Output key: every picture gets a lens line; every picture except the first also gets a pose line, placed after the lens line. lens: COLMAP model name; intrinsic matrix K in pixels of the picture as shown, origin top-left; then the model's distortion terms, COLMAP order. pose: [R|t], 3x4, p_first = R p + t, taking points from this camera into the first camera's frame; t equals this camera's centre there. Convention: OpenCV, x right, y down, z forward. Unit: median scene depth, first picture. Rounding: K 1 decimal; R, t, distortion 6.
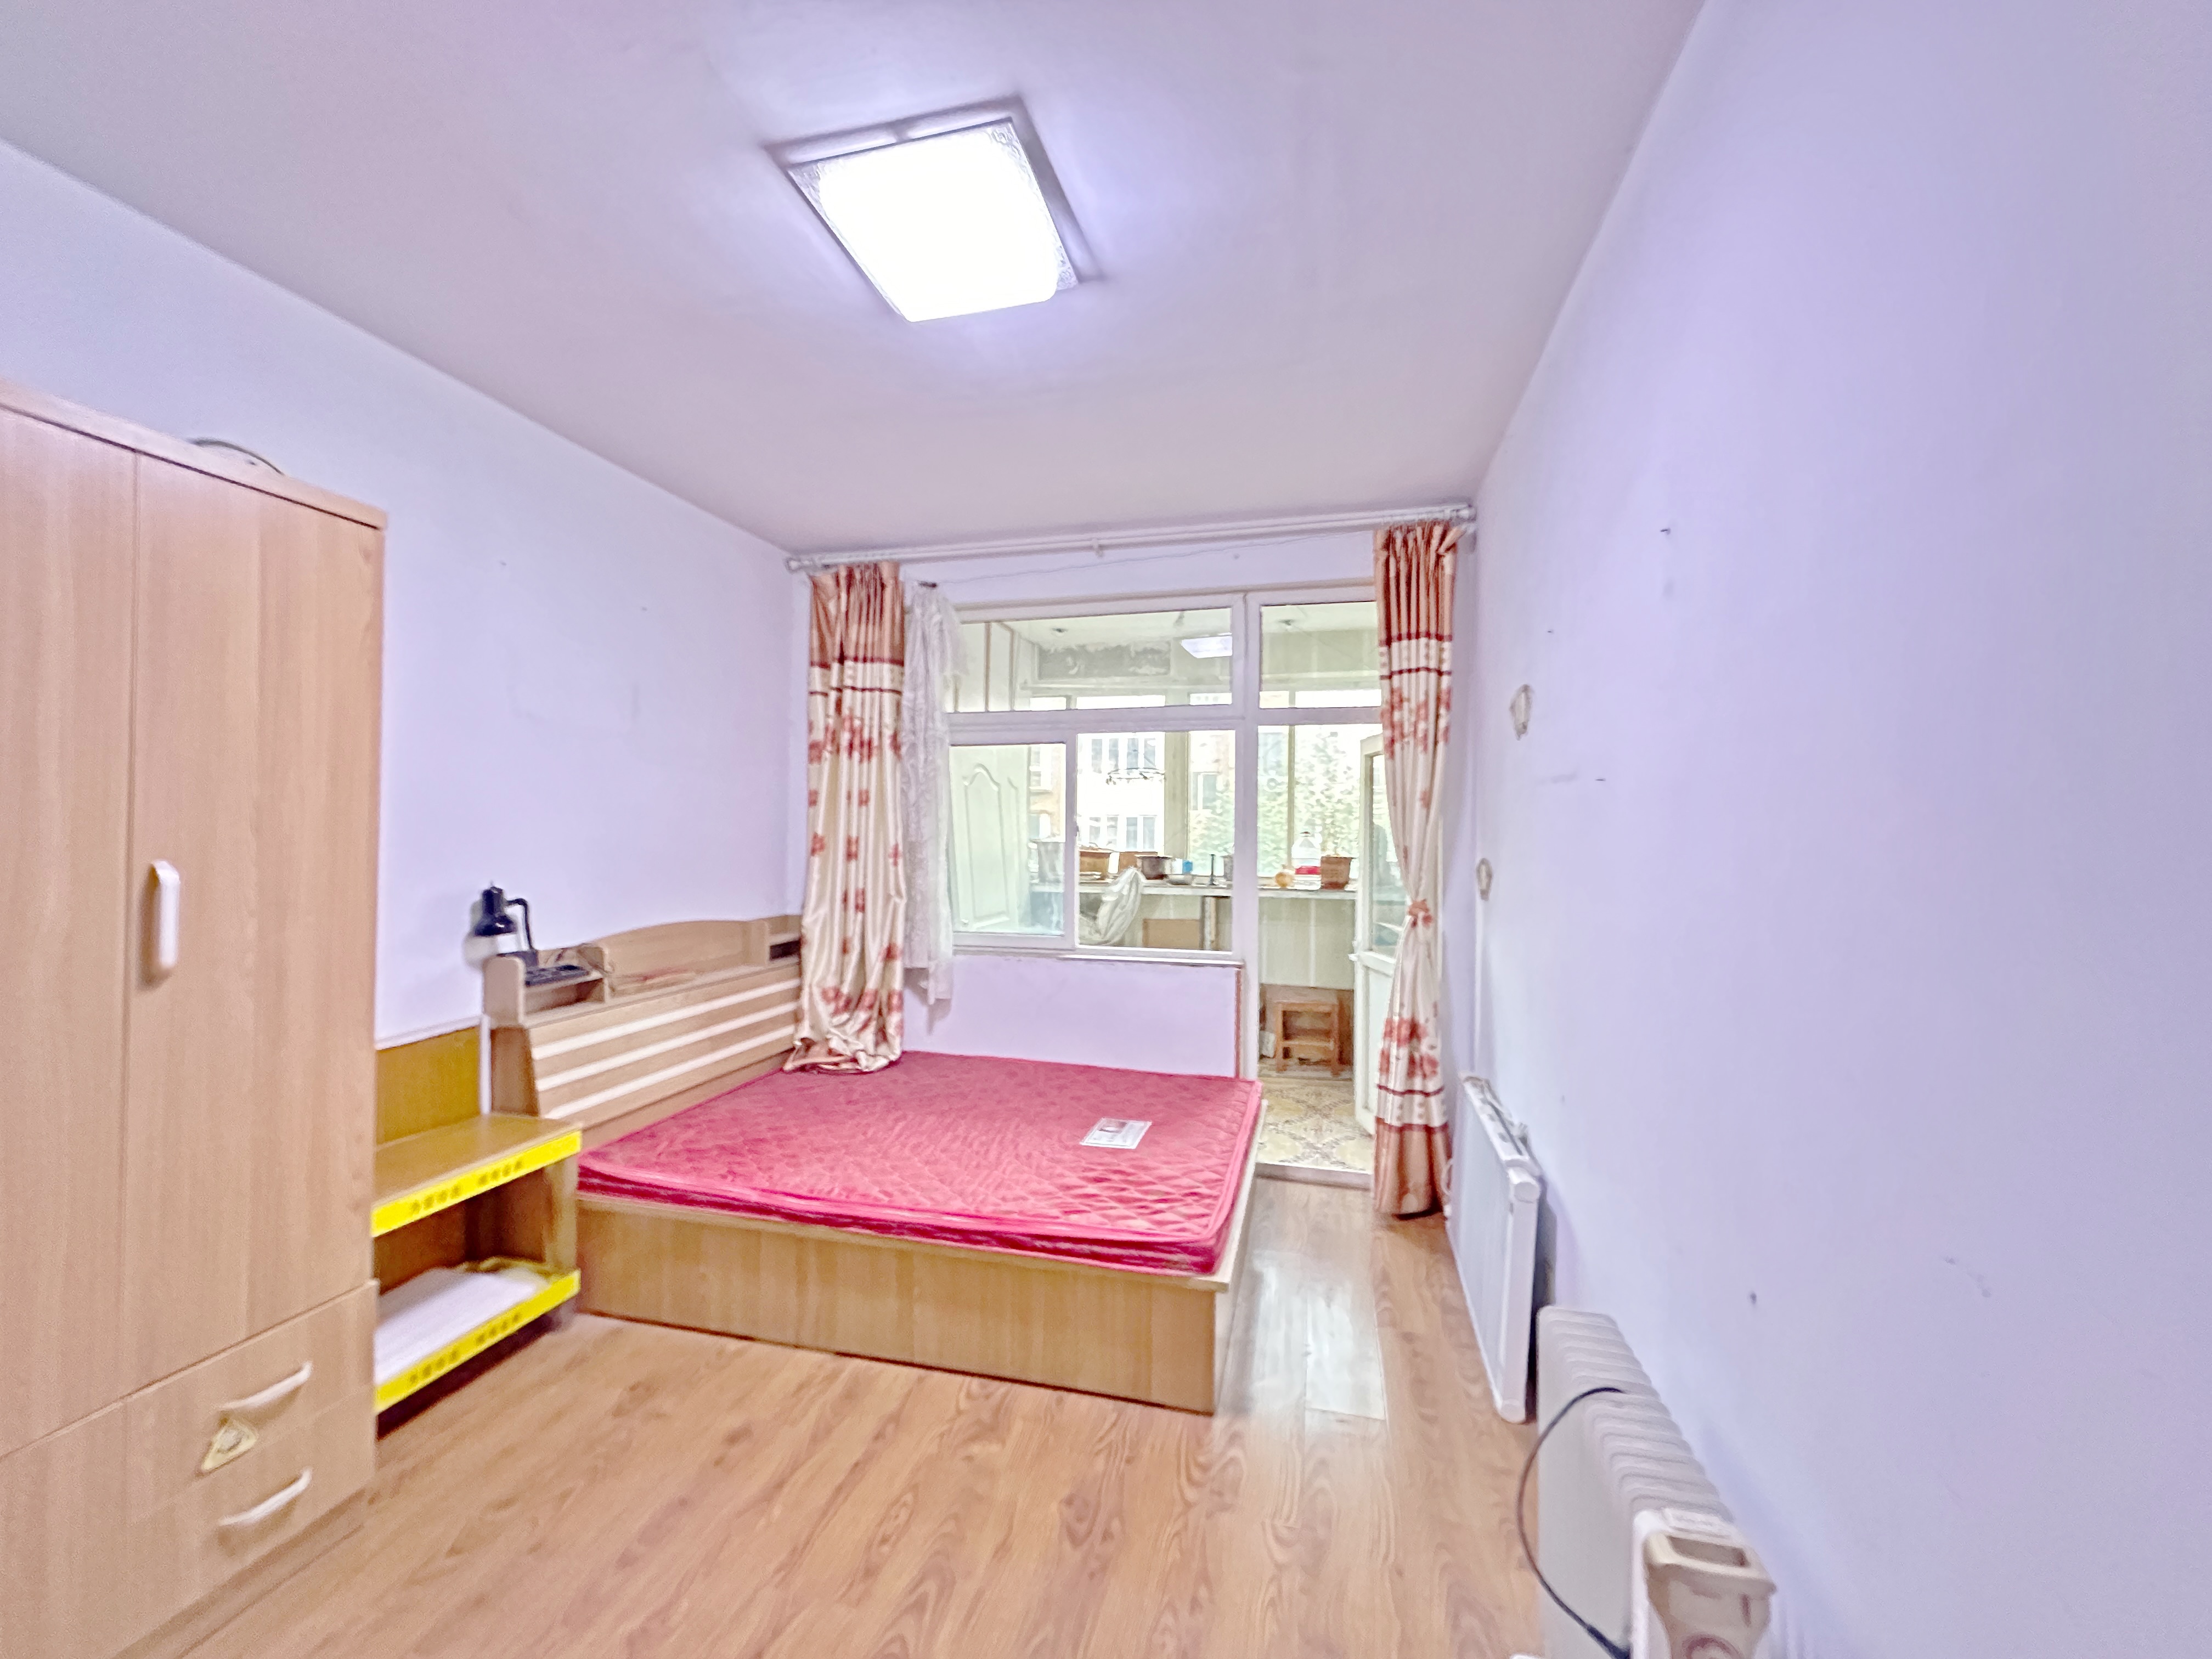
lens RADIAL K [[883.7, 0, 1104.2], [0, 883.7, 834.7], [0, 0, 1]] dist [-0.001911, -0.000056]
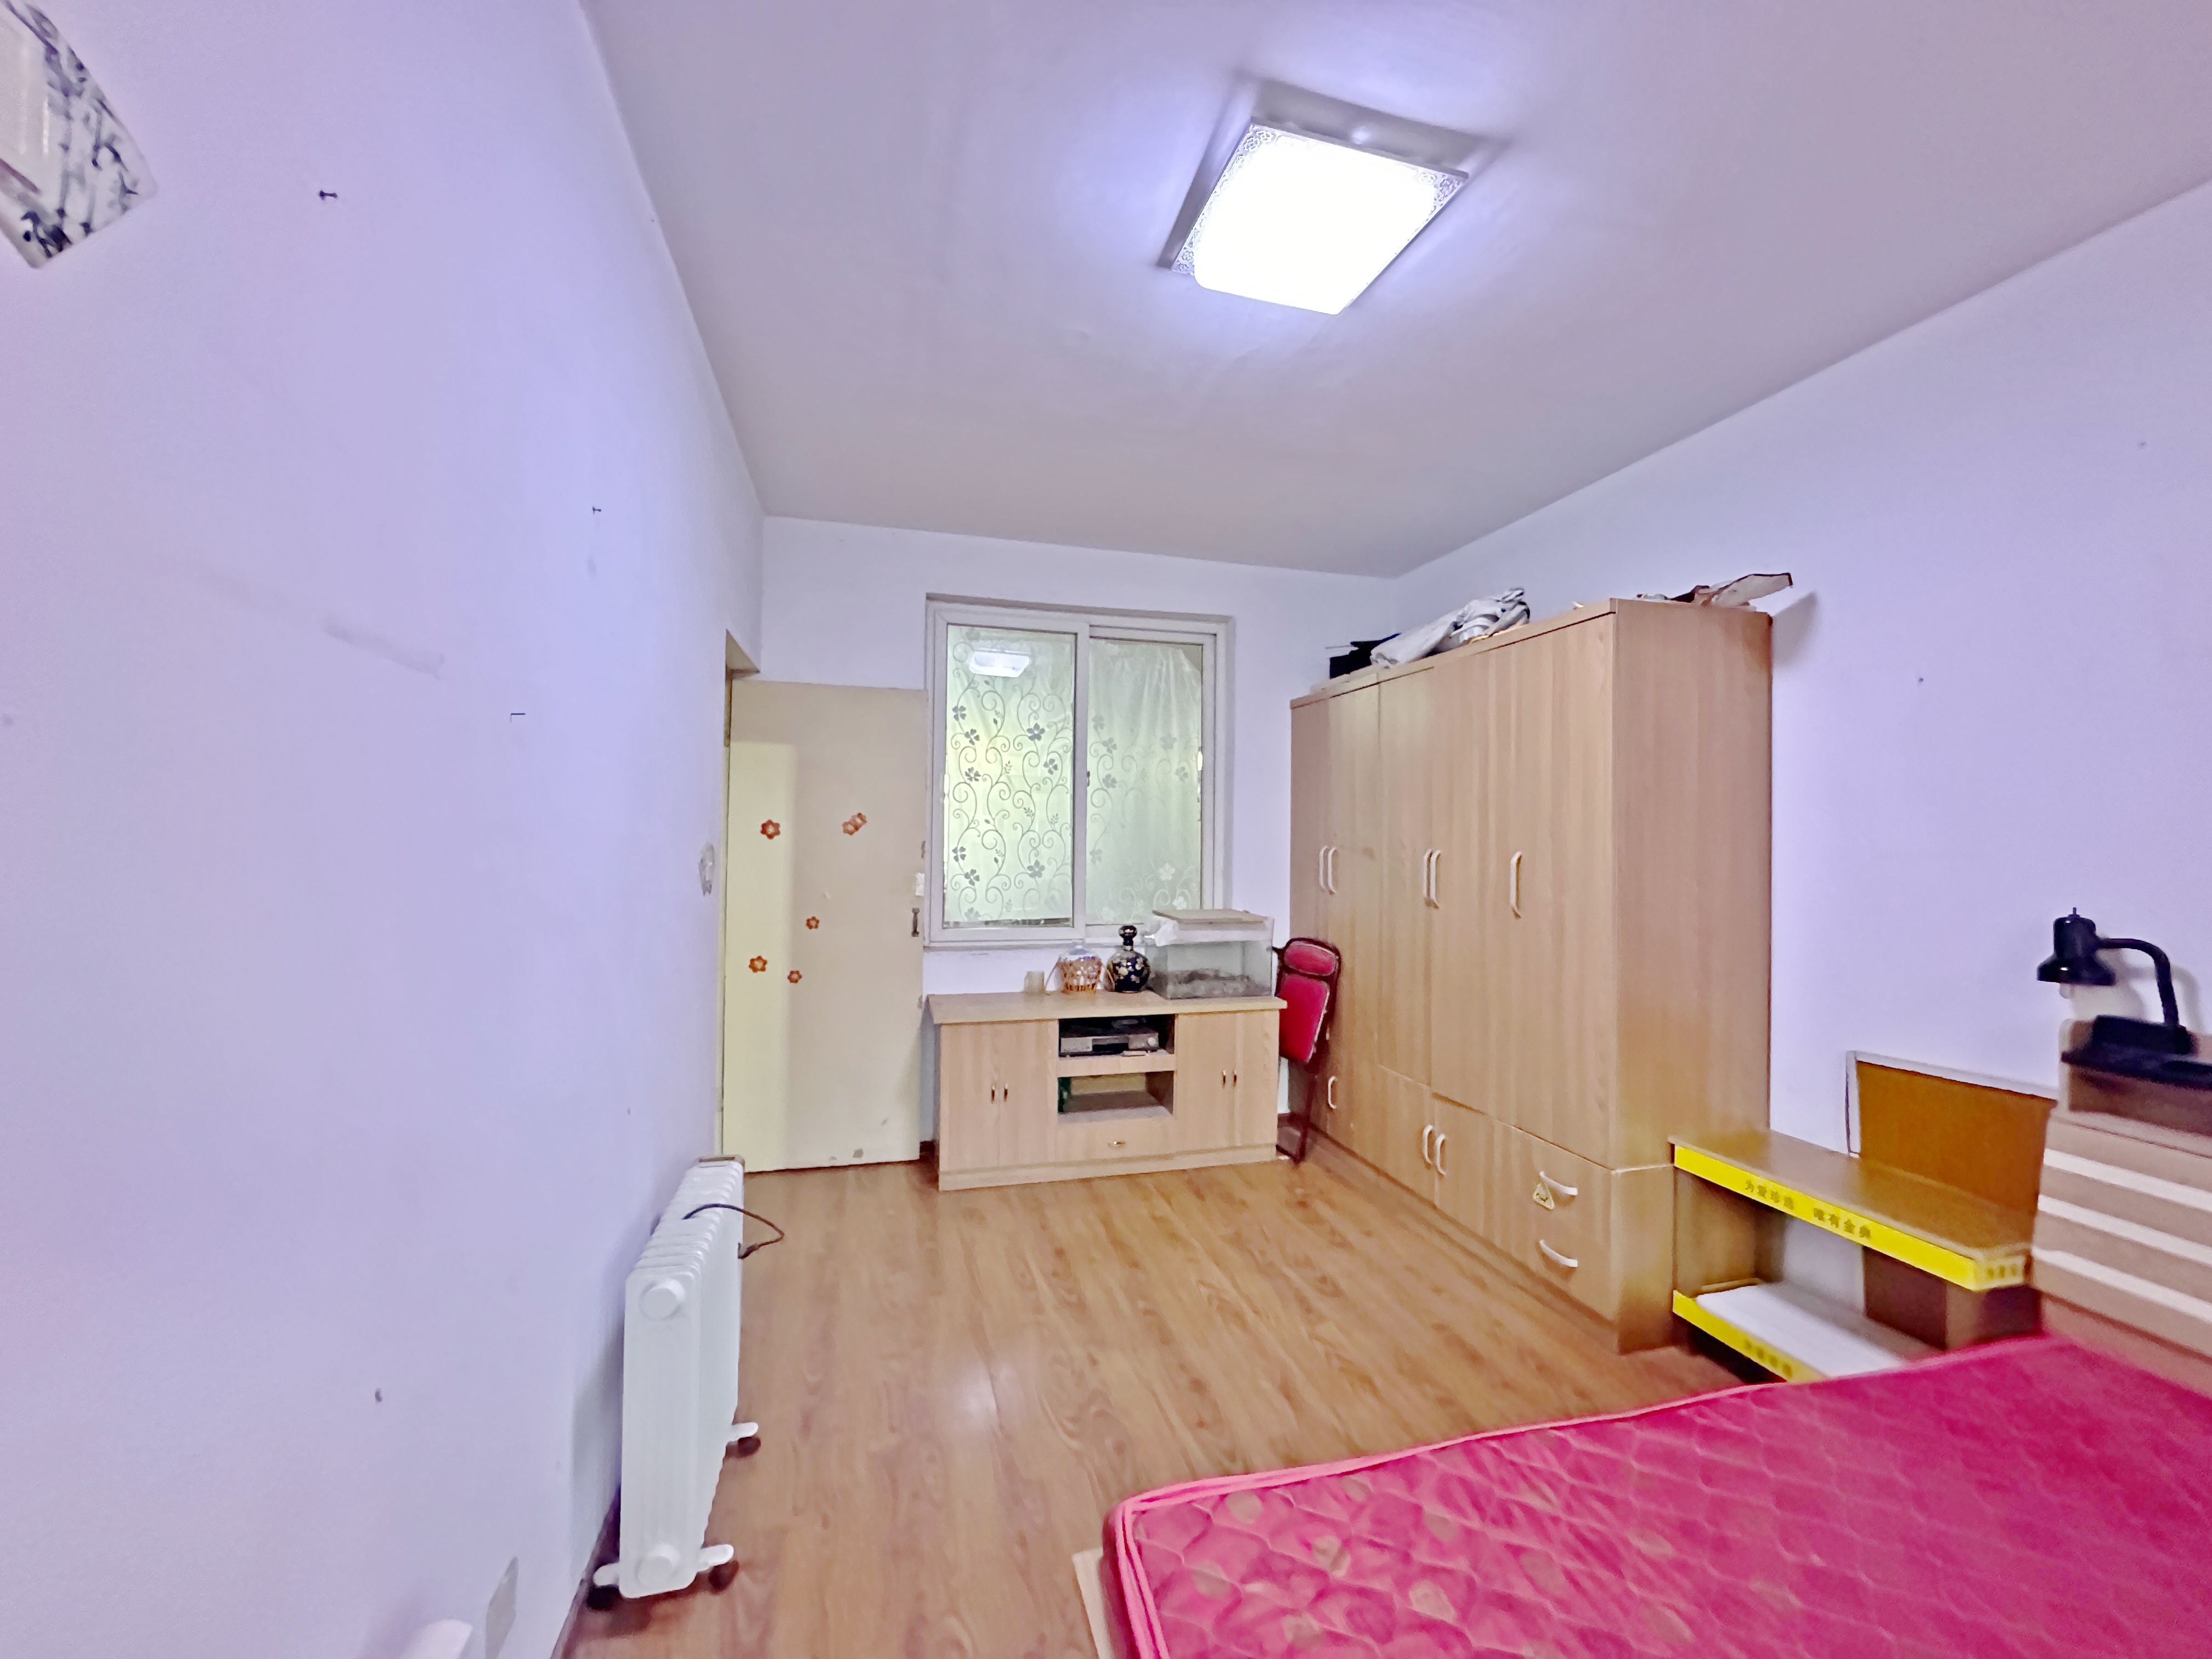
lens RADIAL K [[883.7, 0, 1109.8], [0, 883.7, 824.2], [0, 0, 1]] dist [-0.001911, -0.000056]
pose [[-0.882739, -0.025101, -0.469193, 0.534124], [-0.018436, 0.999653, -0.018794, 0.020689], [0.469502, -0.007940, -0.882896, 2.004885]]
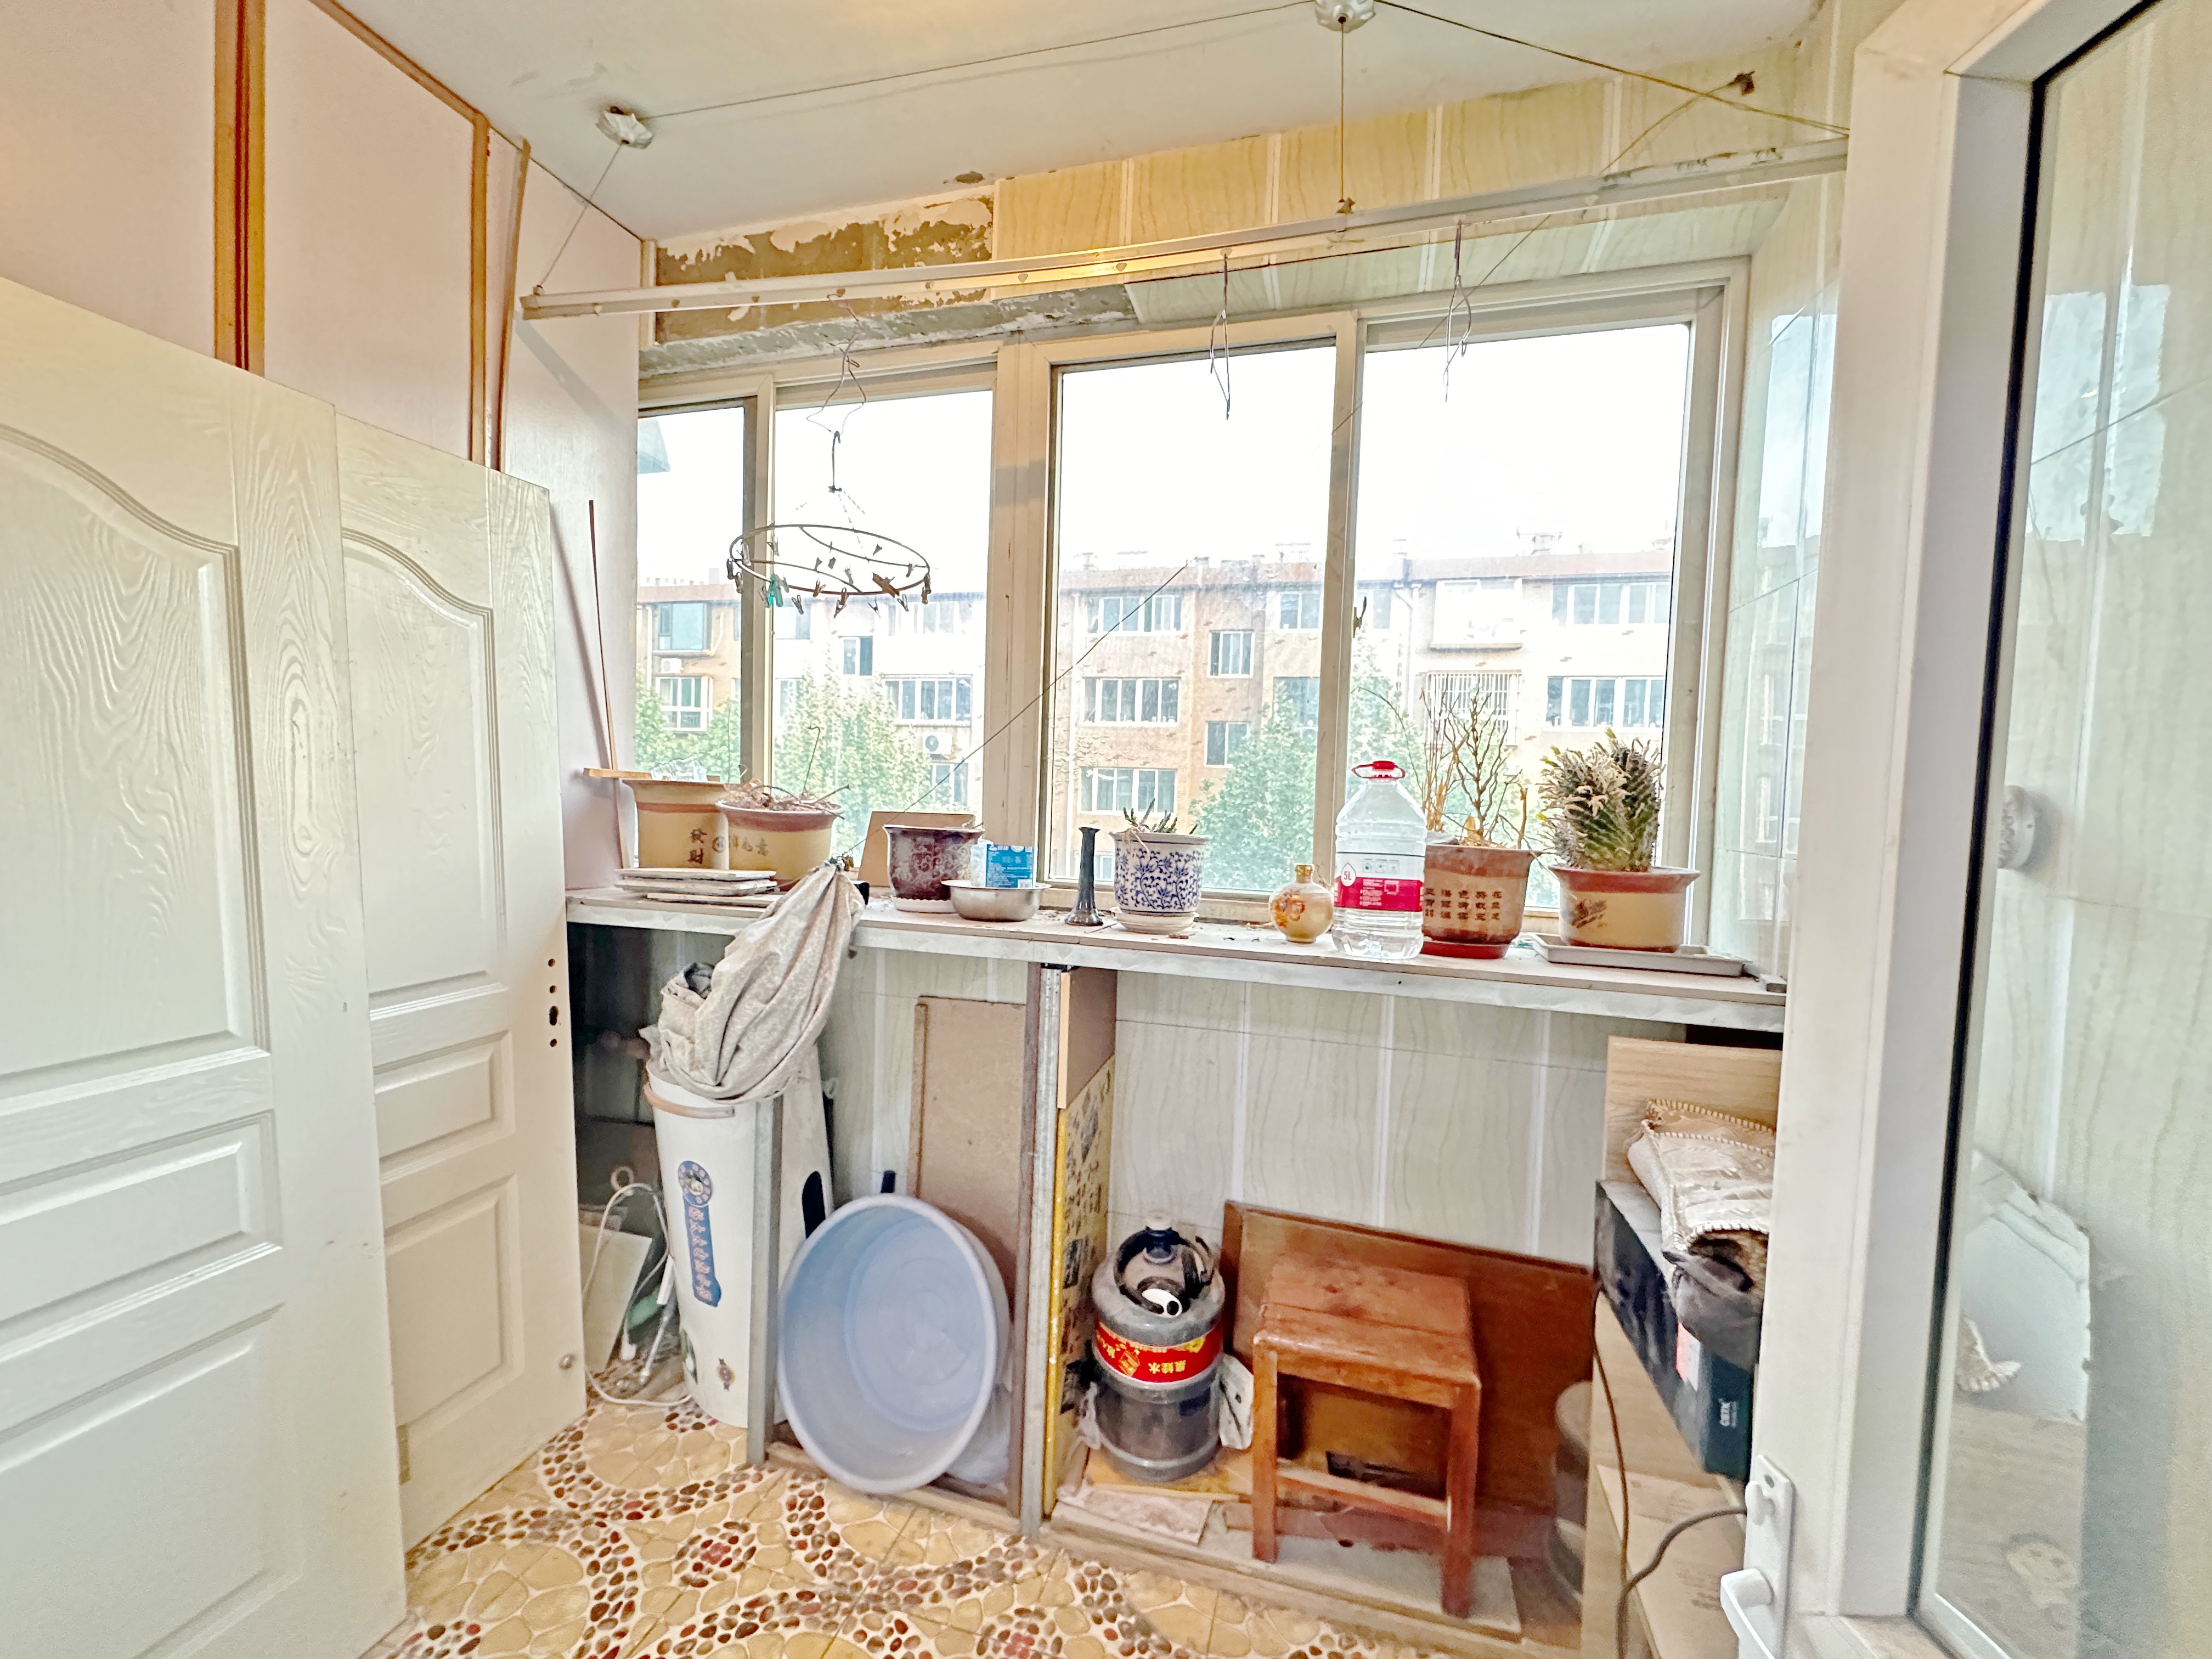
lens RADIAL K [[883.7, 0, 1099.2], [0, 883.7, 835.5], [0, 0, 1]] dist [-0.001911, -0.000056]
pose [[0.998630, 0.027849, -0.044297, 0.141570], [-0.025636, 0.998433, 0.049751, 0.008314], [0.045613, -0.048547, 0.997779, 0.671187]]
